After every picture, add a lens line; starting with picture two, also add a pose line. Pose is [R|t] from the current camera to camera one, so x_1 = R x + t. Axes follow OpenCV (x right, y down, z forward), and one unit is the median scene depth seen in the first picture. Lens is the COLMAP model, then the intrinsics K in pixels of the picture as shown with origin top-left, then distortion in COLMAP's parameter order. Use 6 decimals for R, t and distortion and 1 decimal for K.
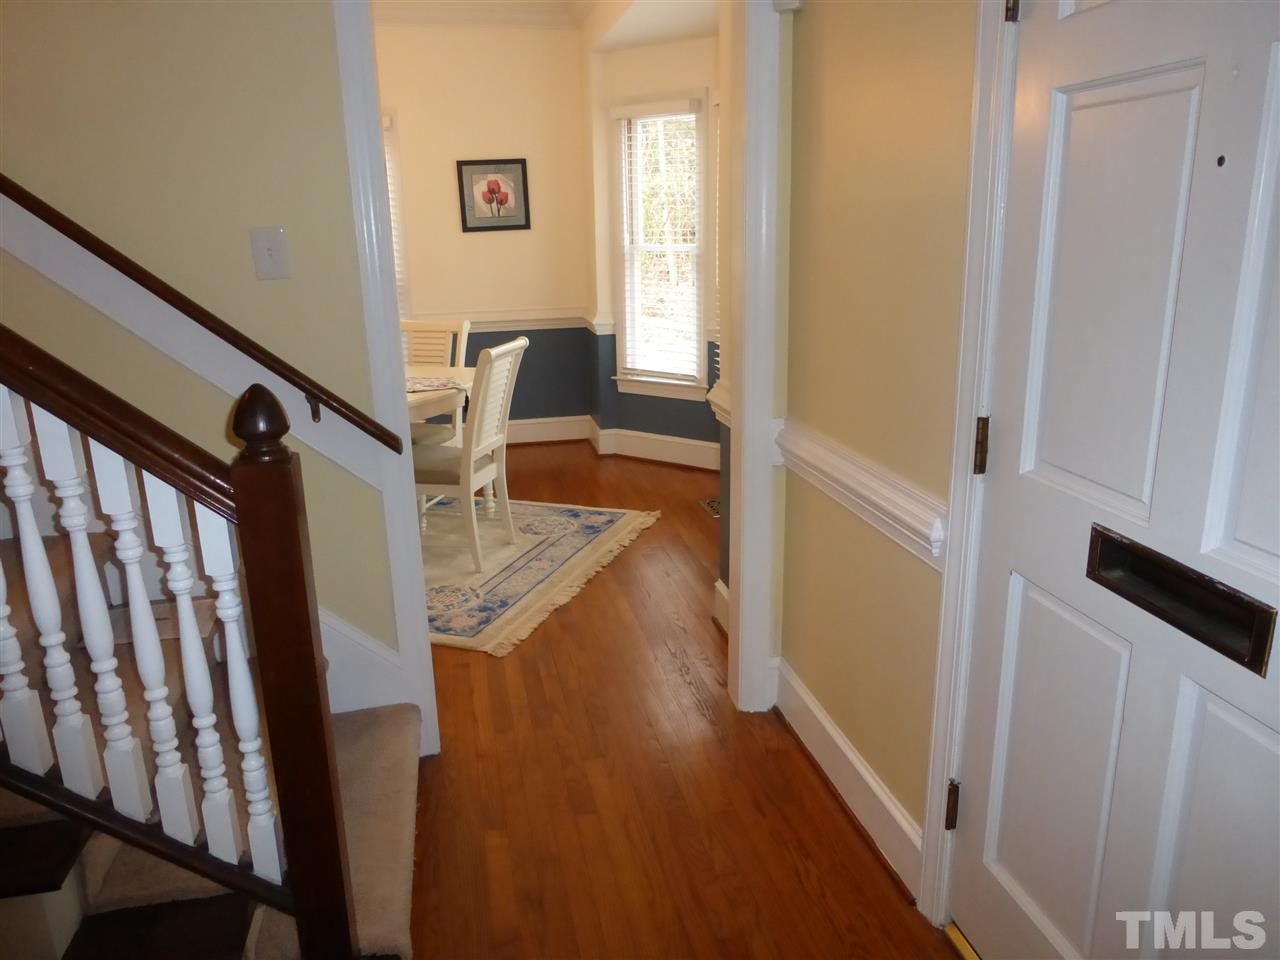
lens RADIAL K [[934.3, 0, 640.0], [0, 934.3, 480.0], [0, 0, 1]] dist [0.004297, 0.000332]
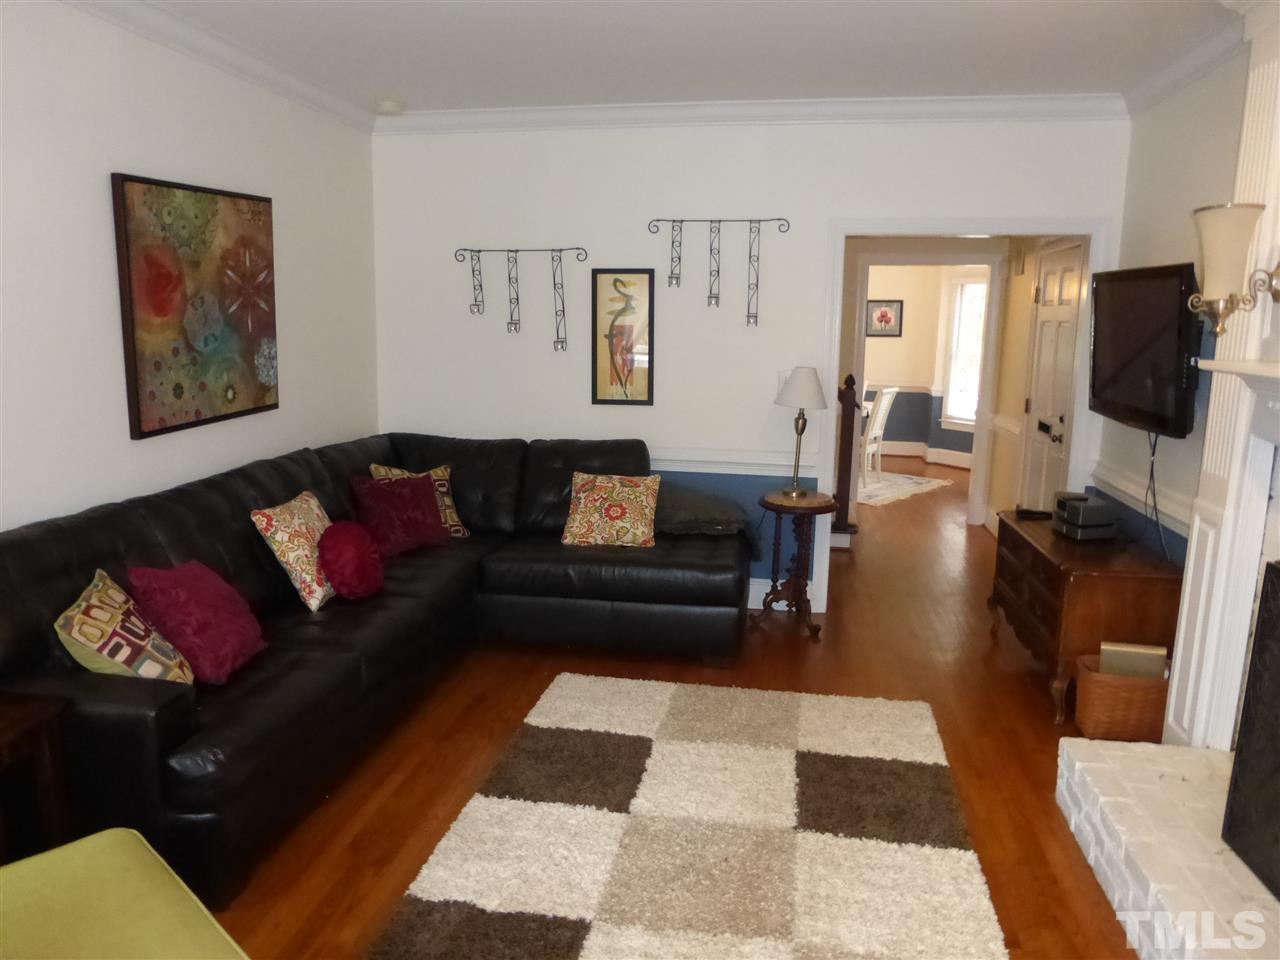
lens RADIAL K [[924.4, 0, 640.0], [0, 924.4, 480.0], [0, 0, 1]] dist [-0.029782, -0.003542]
pose [[0.932542, 0.102167, -0.346305, 0.060688], [-0.133267, 0.988803, -0.067148, 0.203443], [0.335567, 0.108770, 0.935716, -0.853952]]
